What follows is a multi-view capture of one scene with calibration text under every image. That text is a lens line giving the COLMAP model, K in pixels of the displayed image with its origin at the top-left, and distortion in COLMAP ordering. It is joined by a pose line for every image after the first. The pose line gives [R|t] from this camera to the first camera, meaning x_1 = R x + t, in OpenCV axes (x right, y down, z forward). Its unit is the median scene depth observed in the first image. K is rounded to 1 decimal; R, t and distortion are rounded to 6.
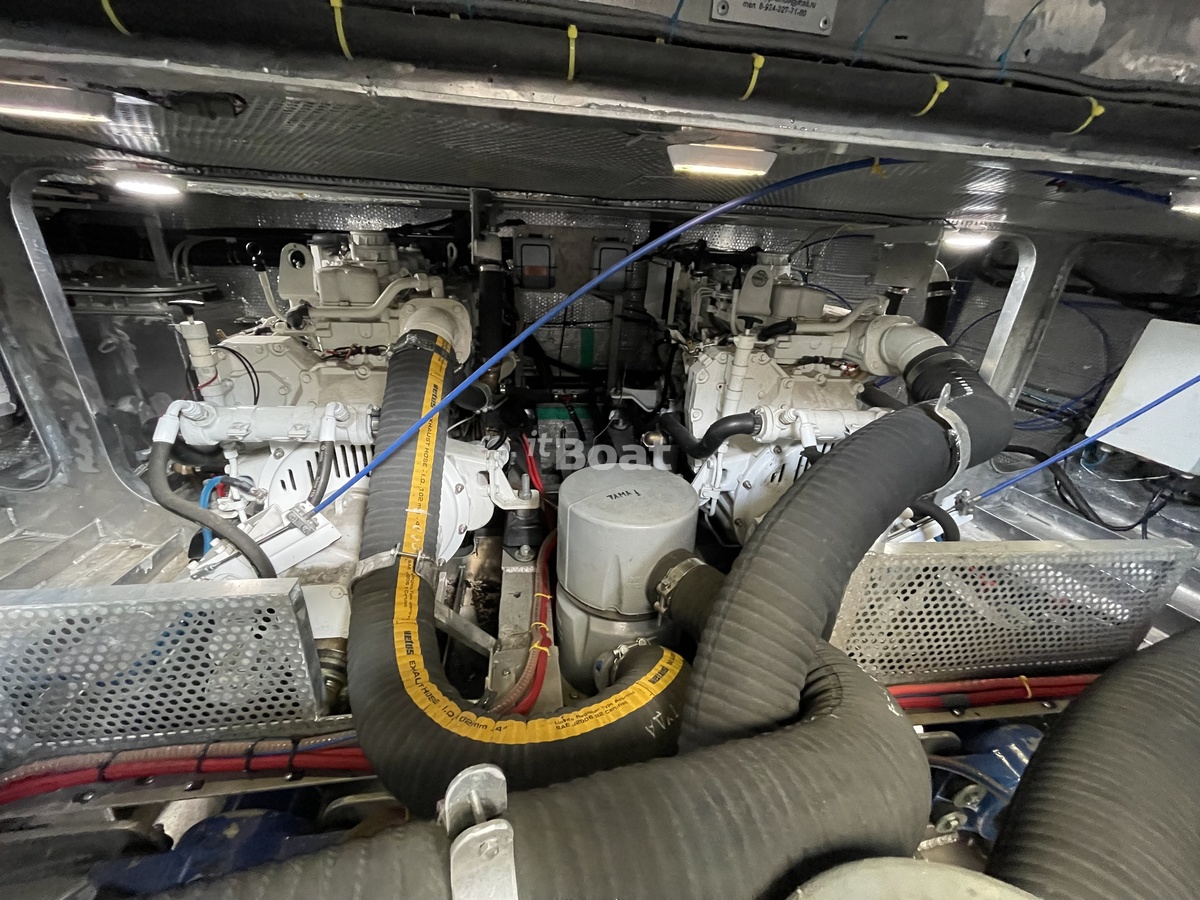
lens RADIAL K [[485.4, 0, 599.4], [0, 485.4, 450.3], [0, 0, 1]] dist [-0.000944, 0.000034]
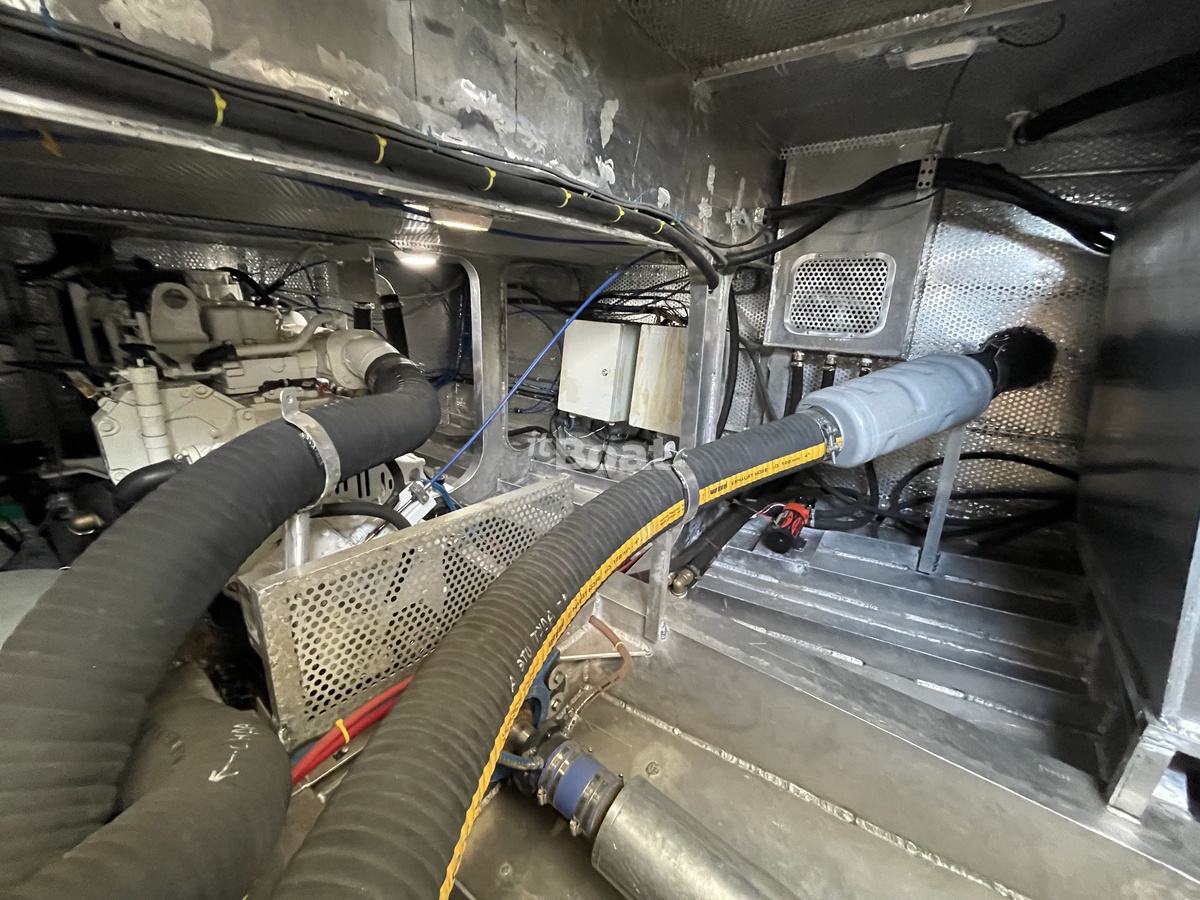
lens RADIAL K [[485.4, 0, 589.6], [0, 485.4, 456.7], [0, 0, 1]] dist [-0.000944, 0.000034]
pose [[0.726493, -0.243878, 0.642441, 0.247918], [0.269475, 0.961129, 0.060125, 0.048789], [-0.632132, 0.129441, 0.763973, -0.051848]]
